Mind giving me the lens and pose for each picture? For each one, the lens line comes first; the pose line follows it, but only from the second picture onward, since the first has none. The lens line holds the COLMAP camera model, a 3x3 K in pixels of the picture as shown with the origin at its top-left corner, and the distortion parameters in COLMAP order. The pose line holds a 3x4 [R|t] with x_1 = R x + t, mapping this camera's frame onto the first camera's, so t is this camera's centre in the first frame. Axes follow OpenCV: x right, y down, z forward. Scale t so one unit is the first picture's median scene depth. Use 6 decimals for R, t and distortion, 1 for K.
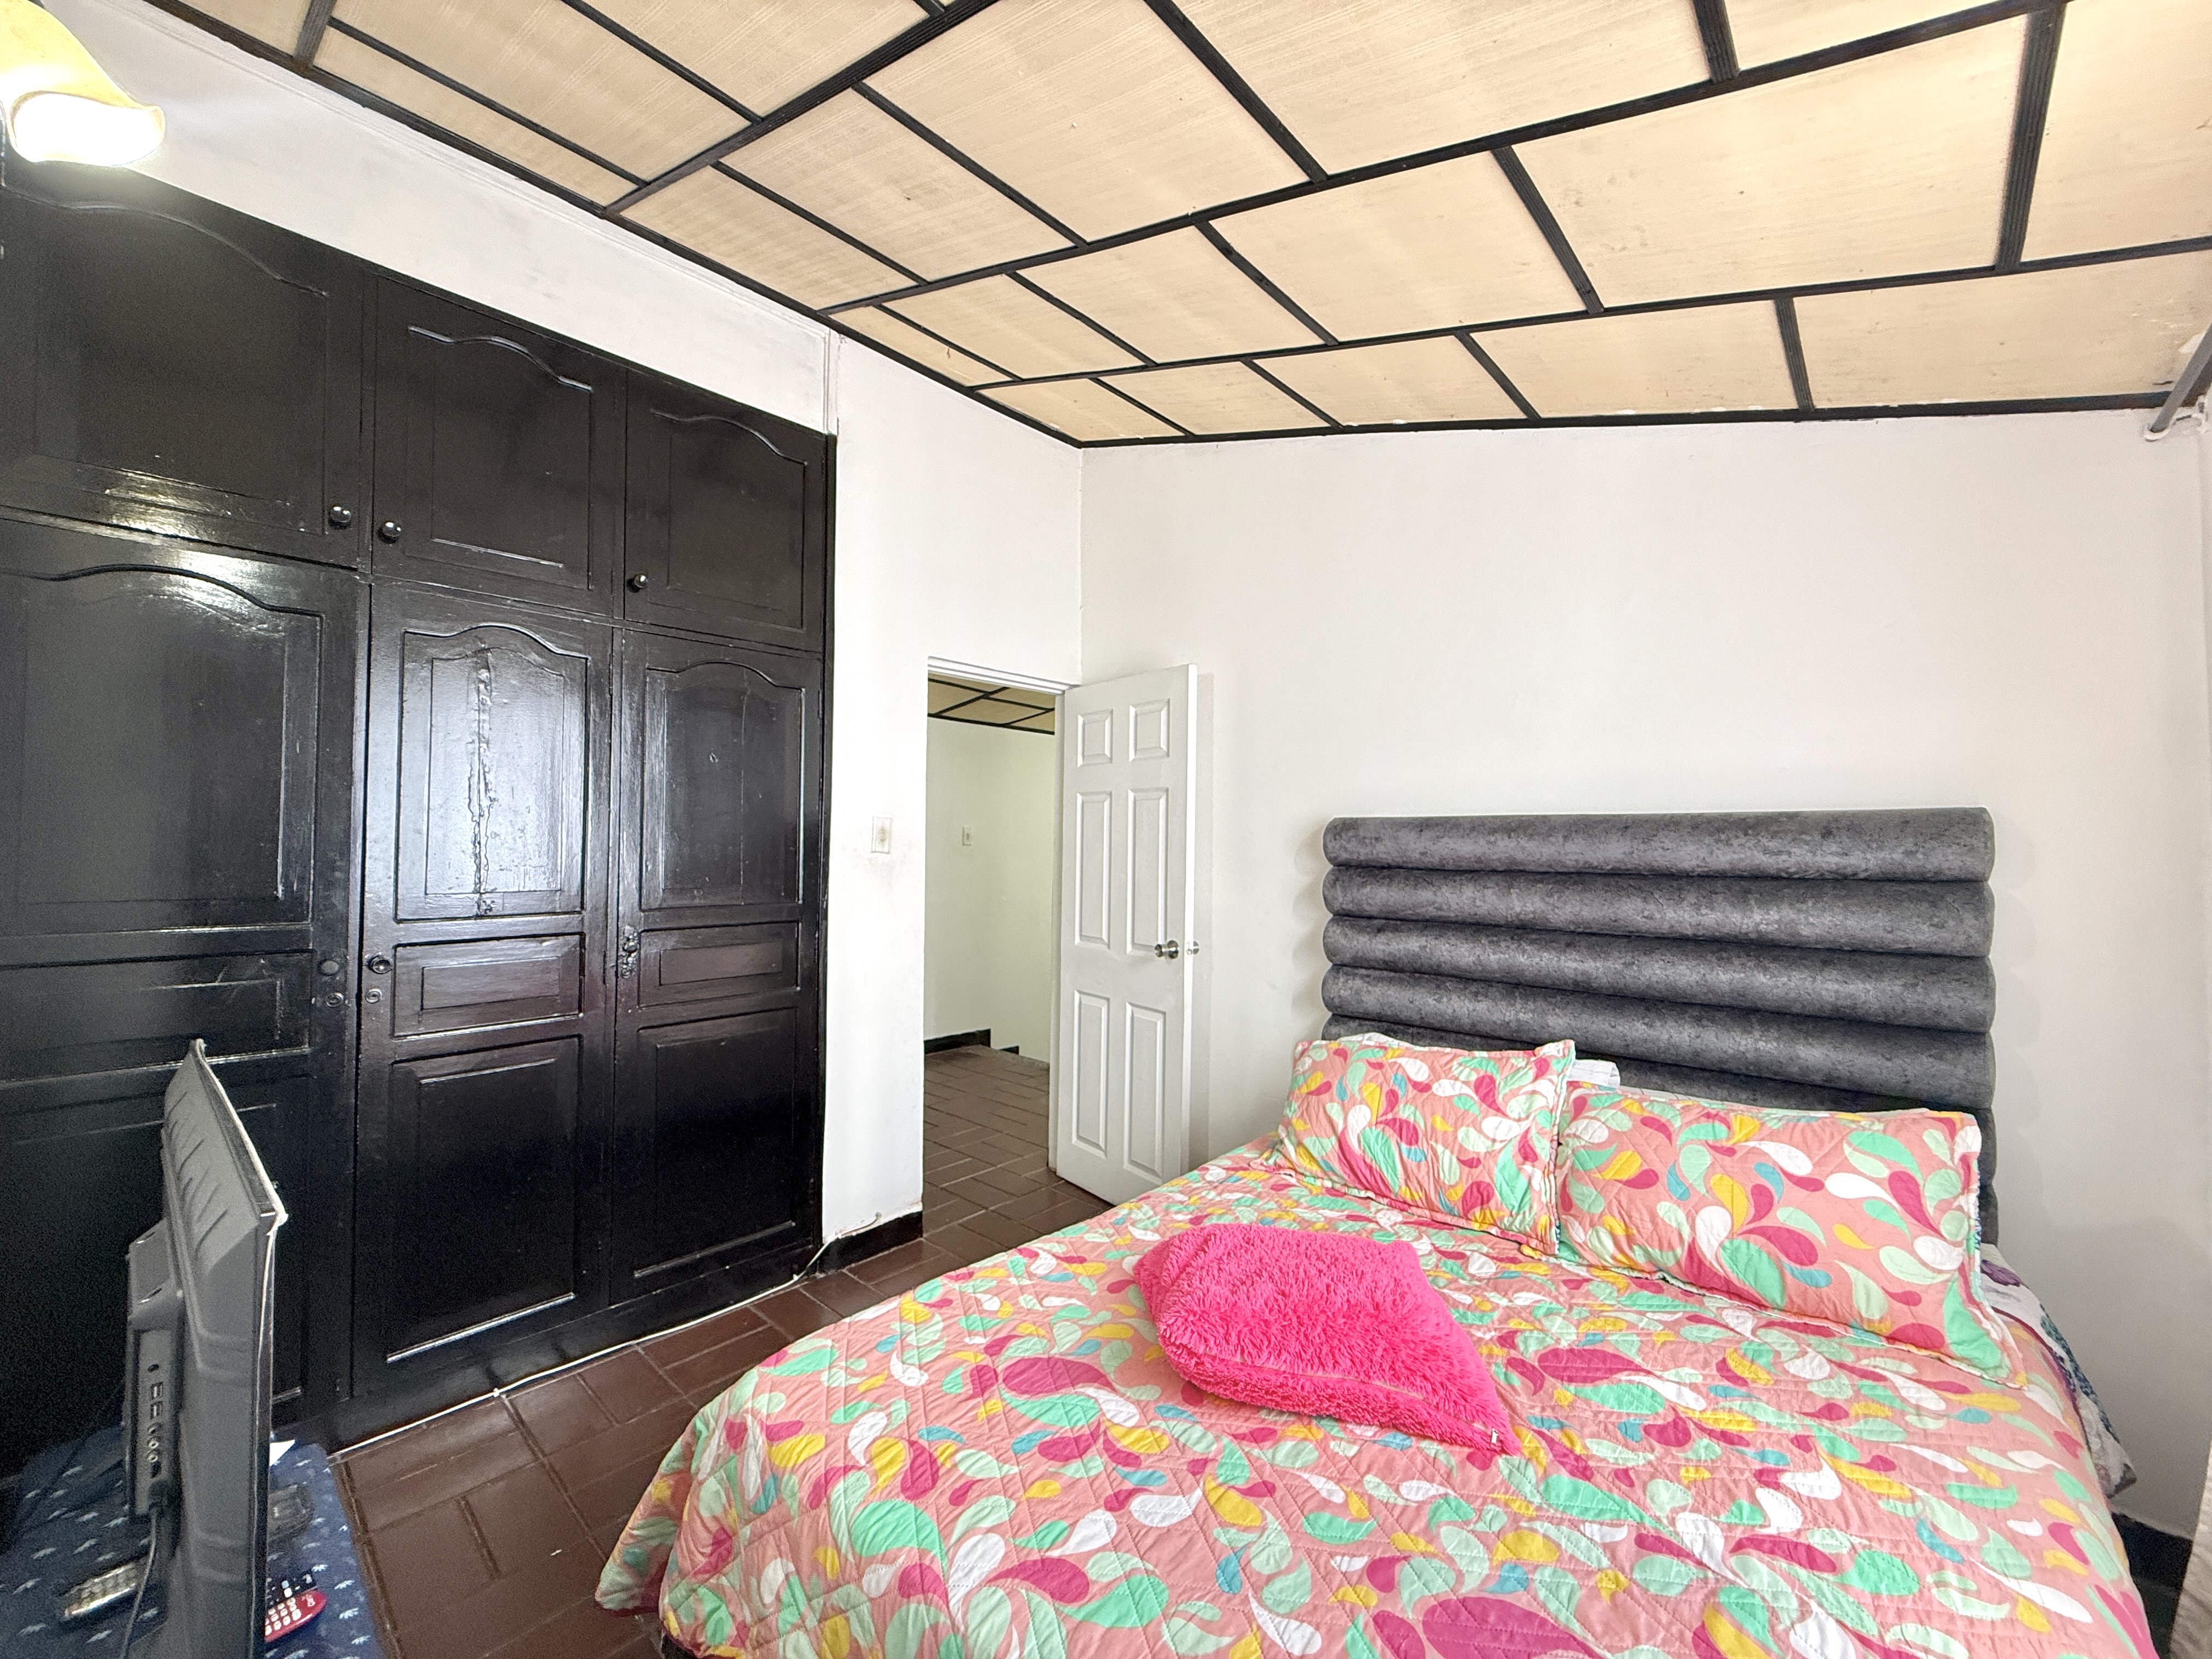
lens RADIAL K [[884.4, 0, 1106.3], [0, 884.4, 826.1], [0, 0, 1]] dist [-0.002421, -0.000316]
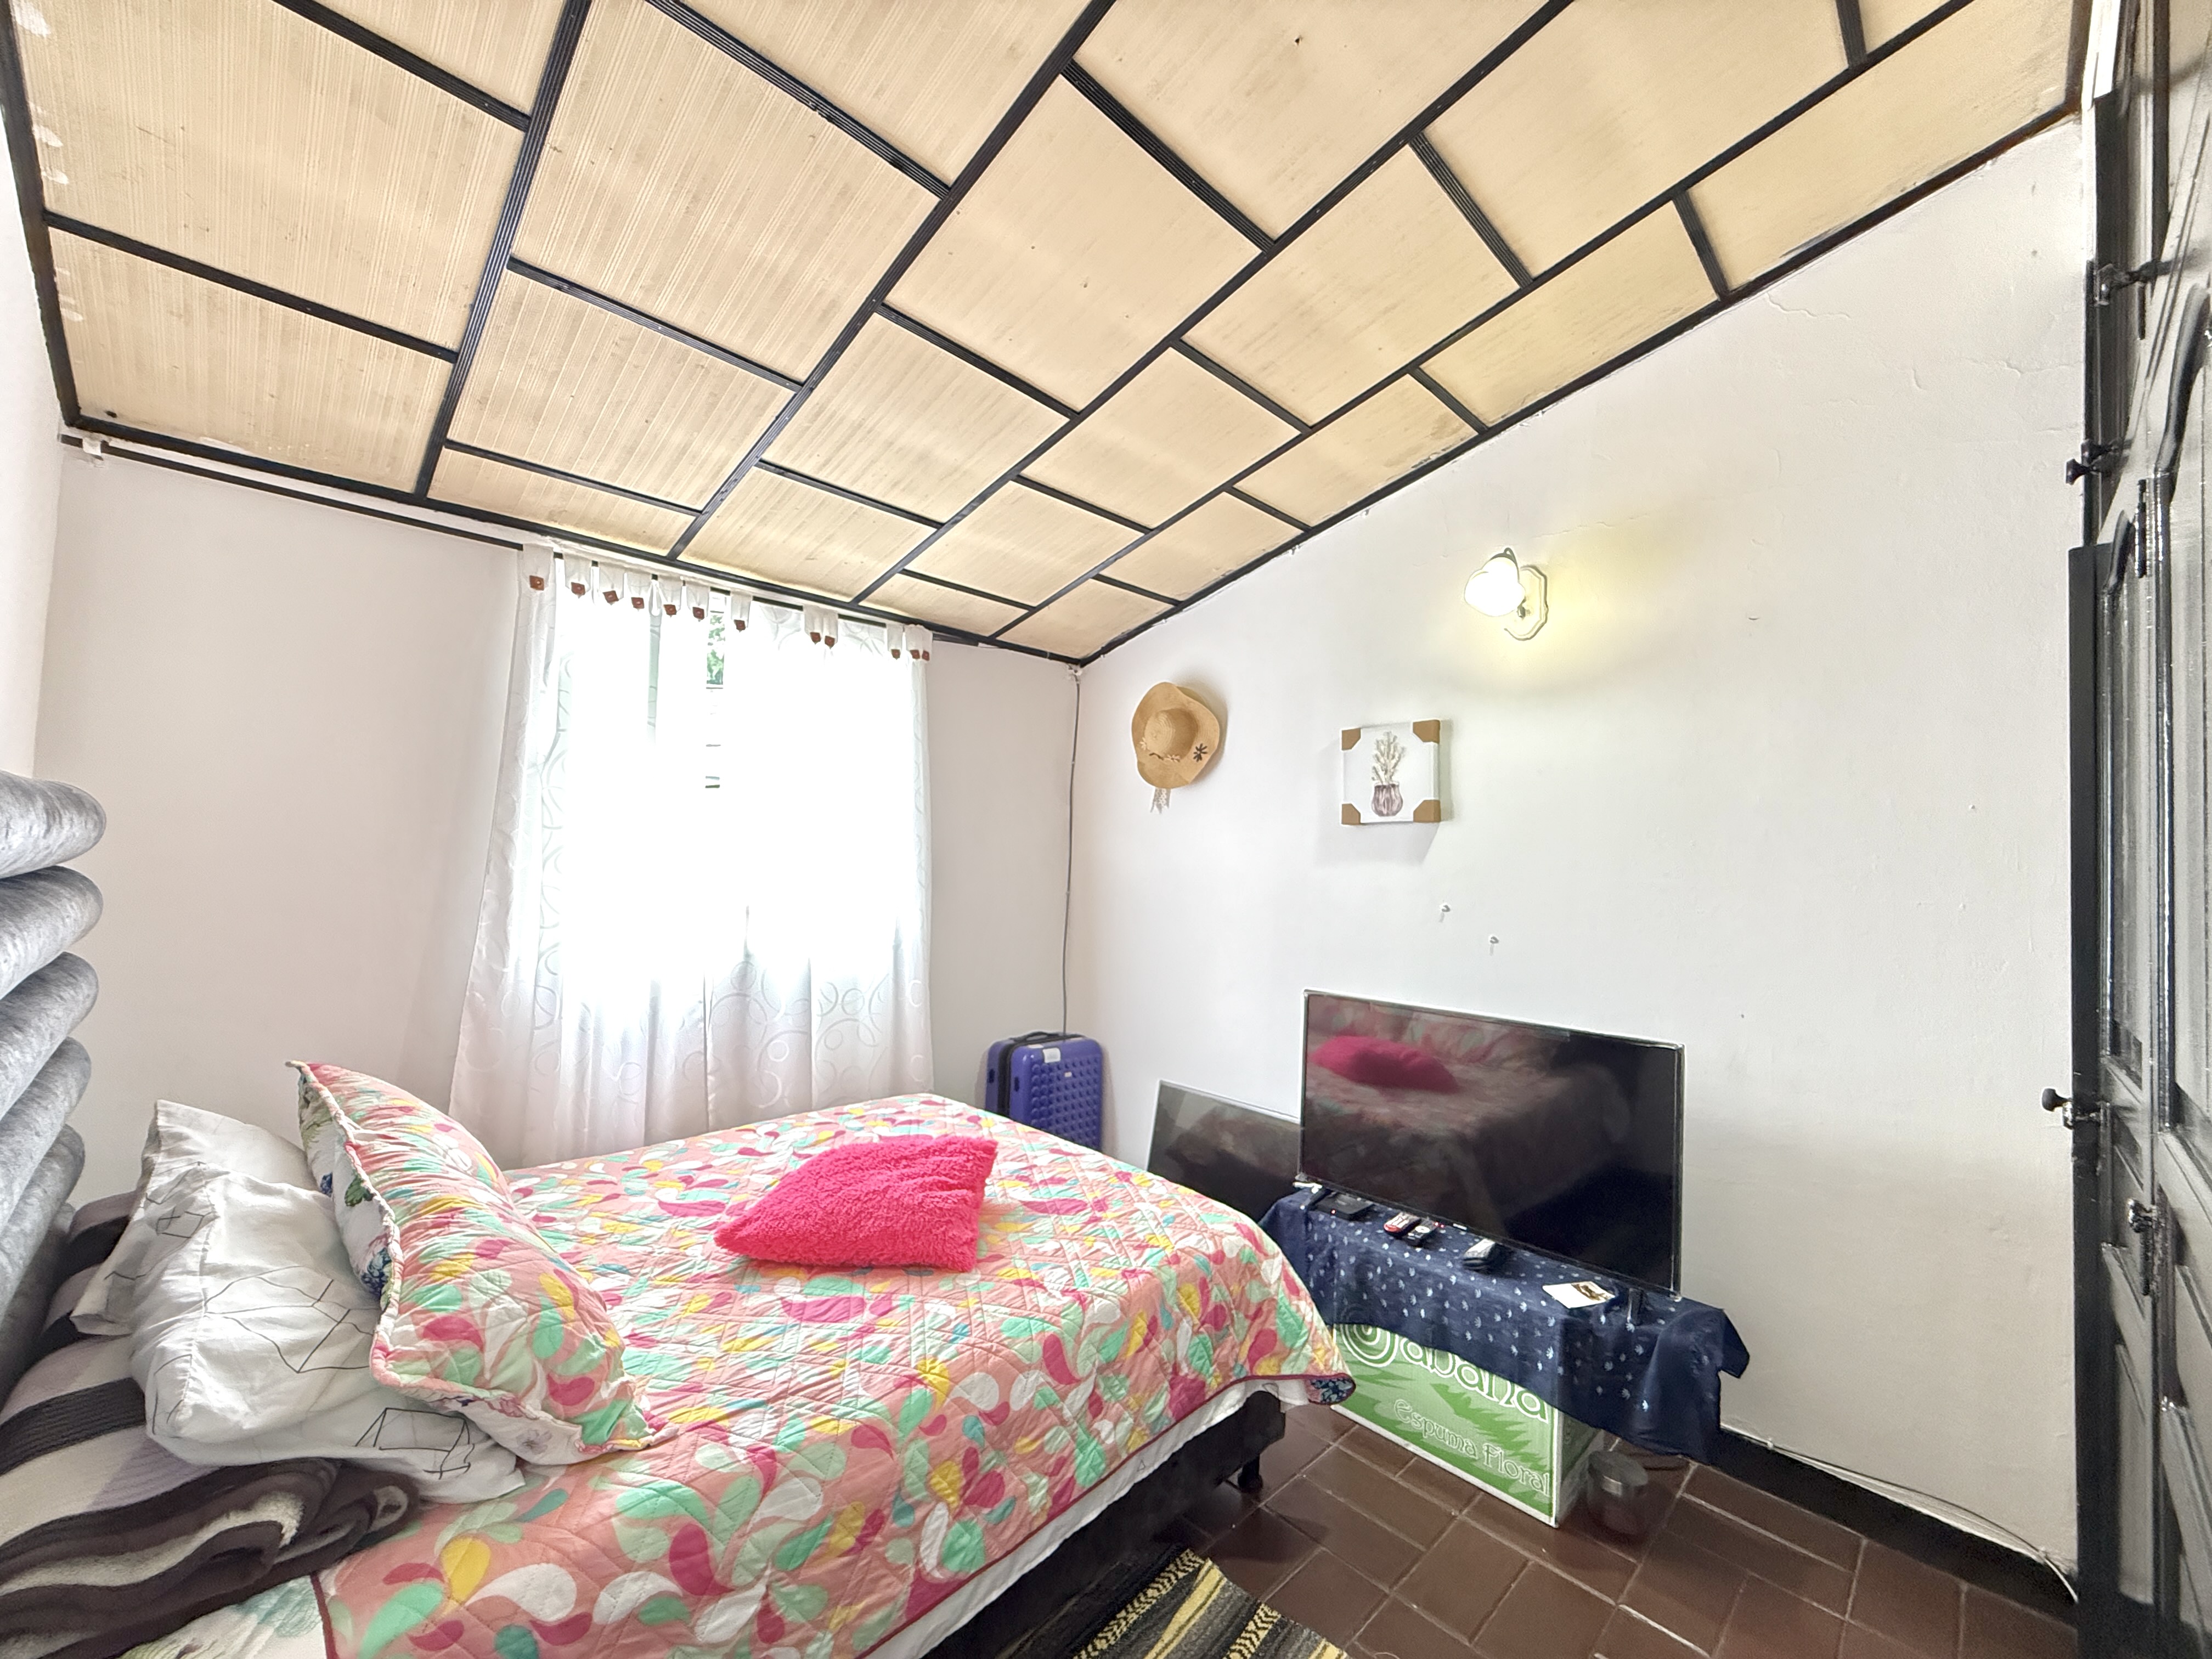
lens RADIAL K [[884.4, 0, 1101.5], [0, 884.4, 831.1], [0, 0, 1]] dist [-0.002421, -0.000316]
pose [[-0.997260, -0.048939, 0.055469, -0.188280], [-0.050949, 0.998073, -0.035418, 0.002632], [-0.053629, -0.038147, -0.997832, 2.498800]]
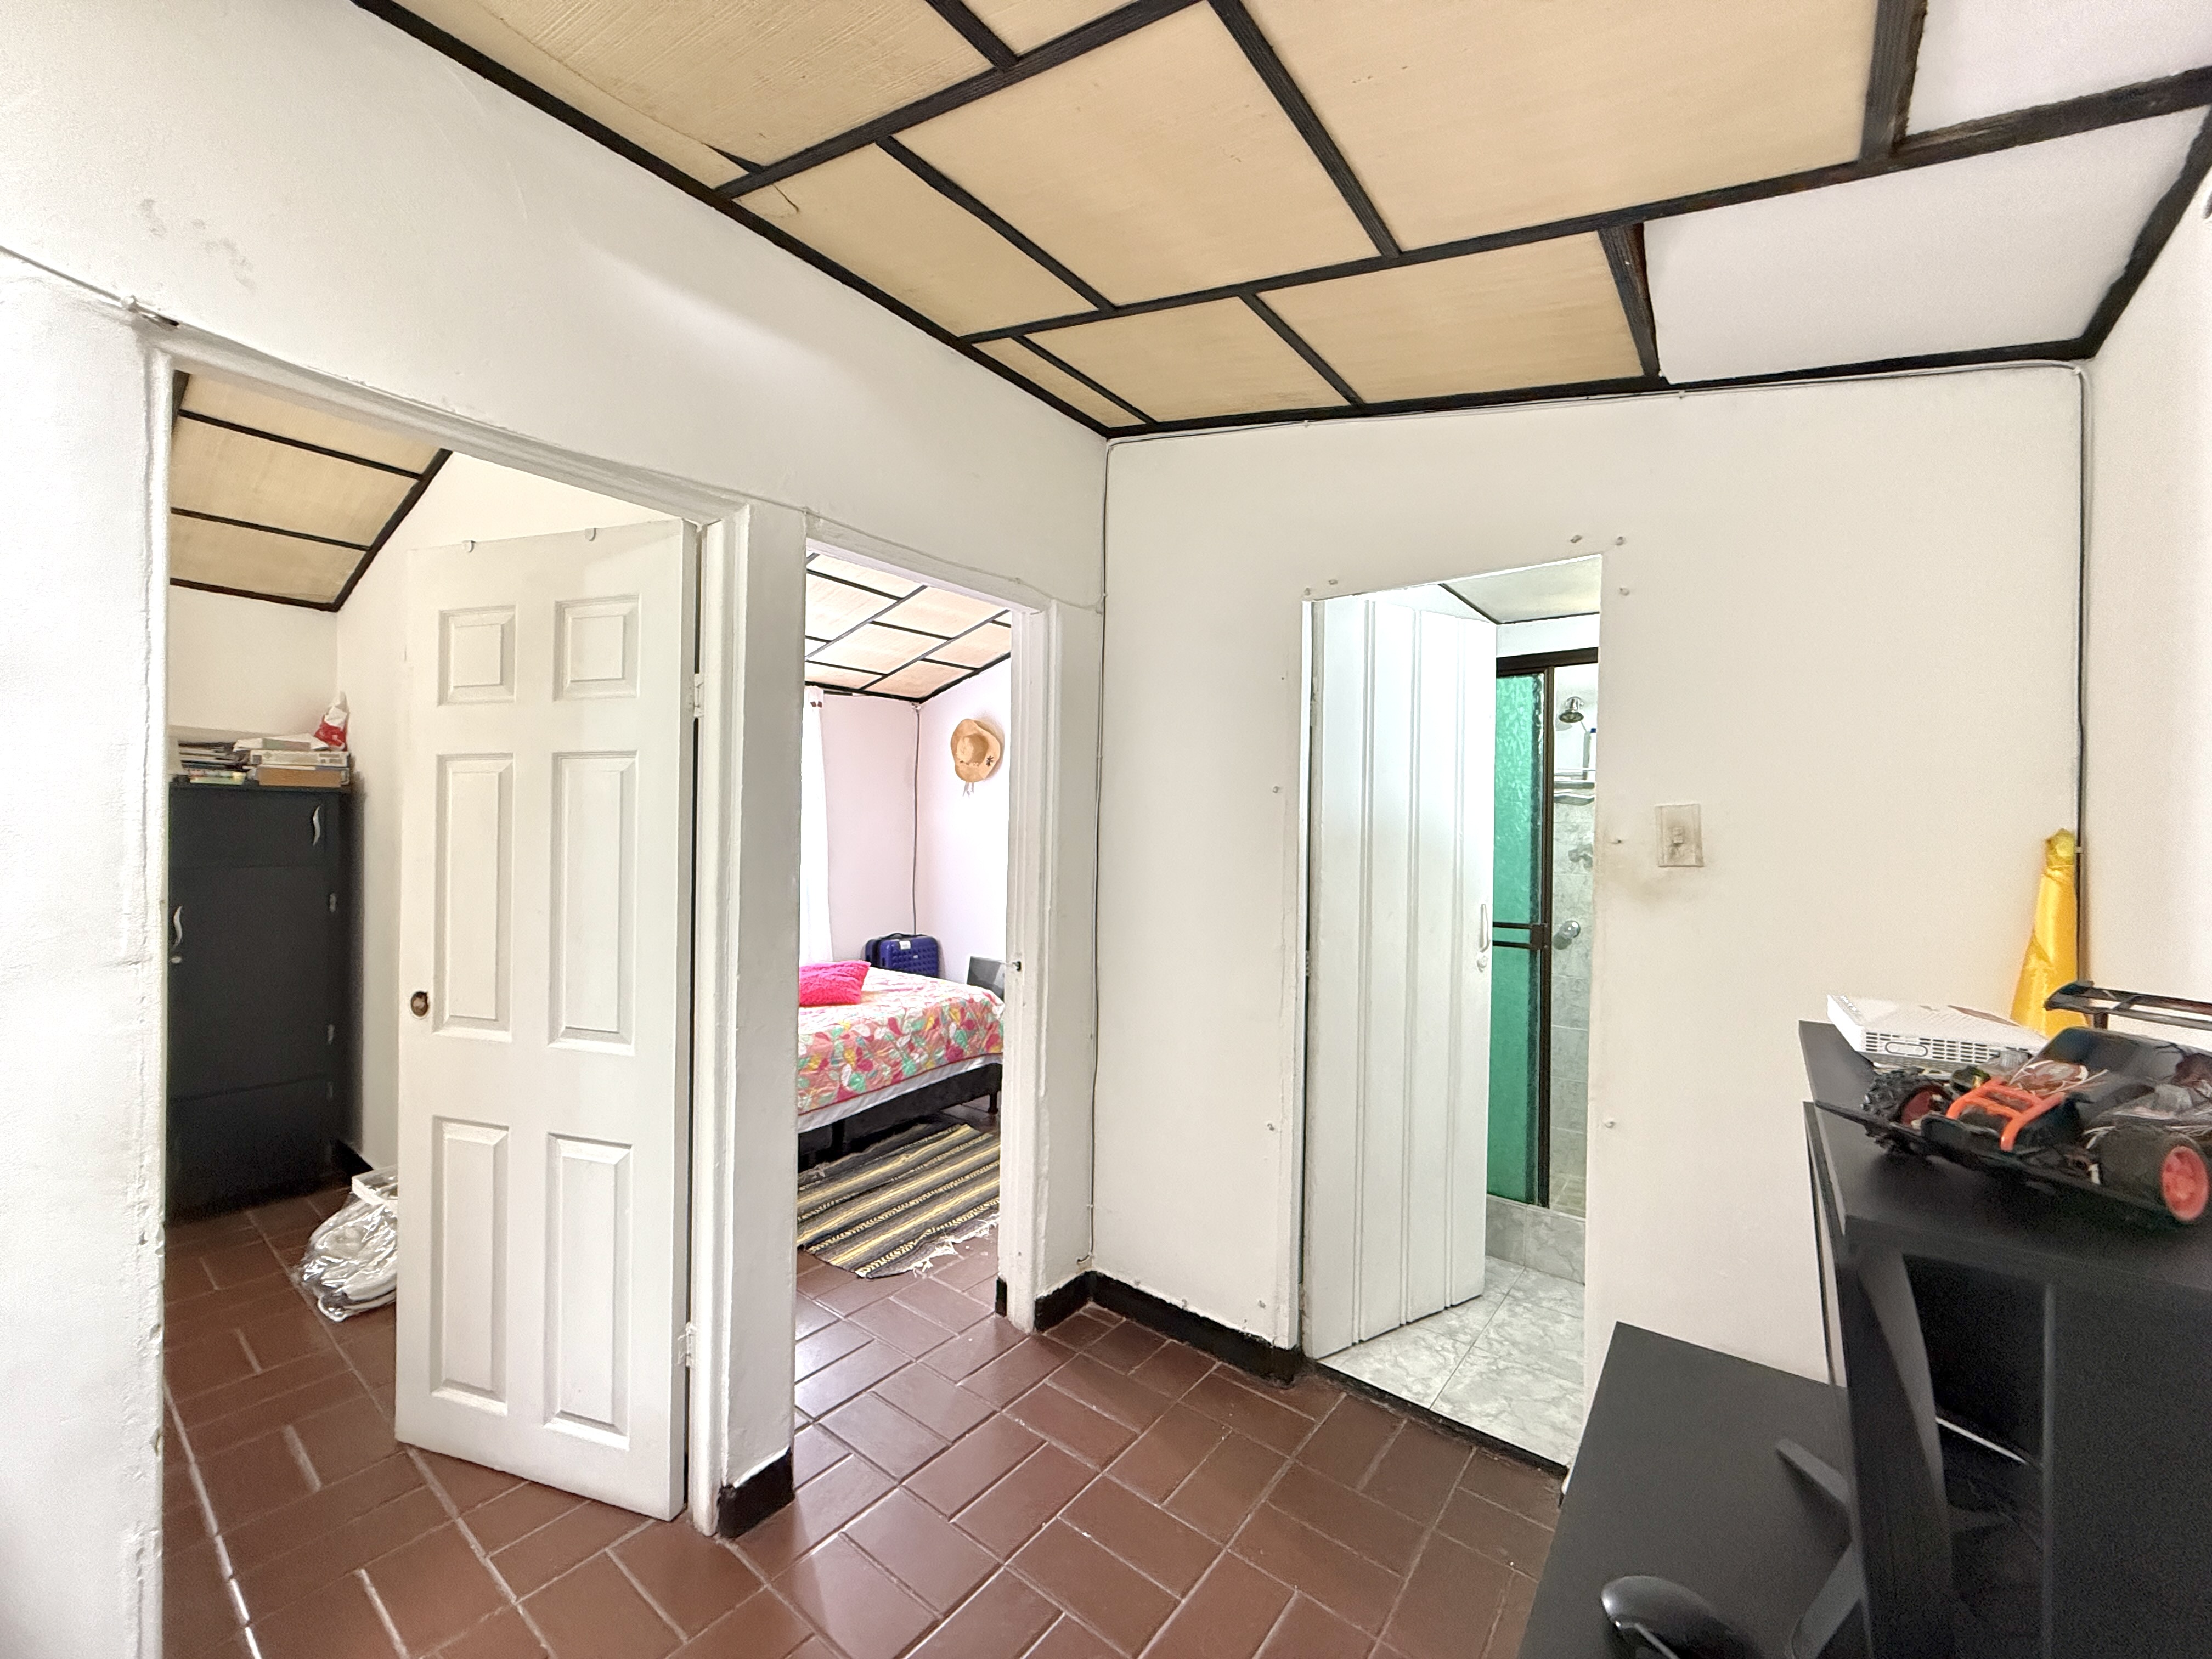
lens RADIAL K [[884.4, 0, 1103.8], [0, 884.4, 828.4], [0, 0, 1]] dist [-0.002421, -0.000316]
pose [[-0.996225, -0.029174, -0.081765, -0.530972], [-0.028827, 0.999570, -0.005420, 0.006305], [0.081888, -0.003042, -0.996637, 4.278564]]
